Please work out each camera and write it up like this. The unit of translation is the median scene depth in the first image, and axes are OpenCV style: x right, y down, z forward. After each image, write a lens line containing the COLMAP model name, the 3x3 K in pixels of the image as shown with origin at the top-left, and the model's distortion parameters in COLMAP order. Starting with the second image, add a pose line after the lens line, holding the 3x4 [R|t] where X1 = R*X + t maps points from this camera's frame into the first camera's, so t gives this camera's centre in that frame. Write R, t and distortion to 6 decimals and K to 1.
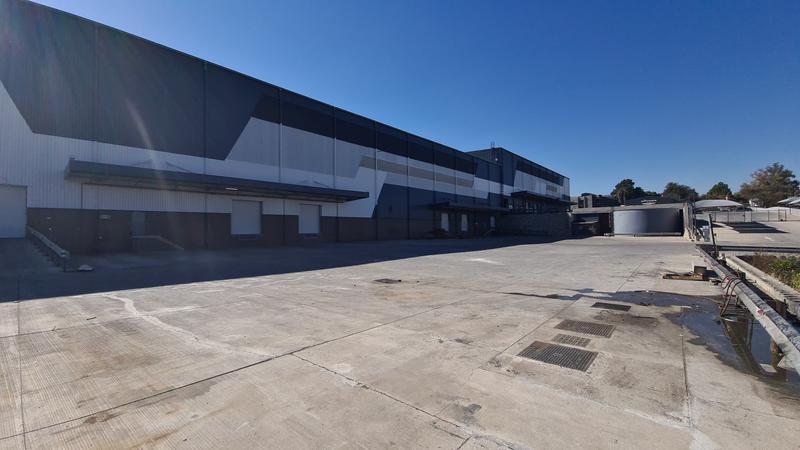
lens RADIAL K [[322.5, 0, 395.8], [0, 322.5, 223.1], [0, 0, 1]] dist [0.014255, -0.009543]
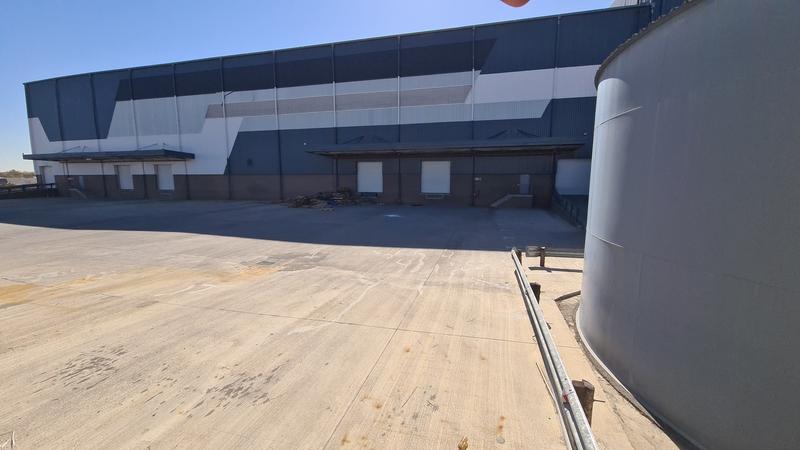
lens RADIAL K [[319.6, 0, 397.9], [0, 319.6, 219.9], [0, 0, 1]] dist [0.012447, -0.008896]
pose [[0.425955, 0.094135, -0.899834, 0.966005], [0.003248, 0.994407, 0.105566, 0.017241], [0.904738, -0.047889, 0.423267, 1.090729]]
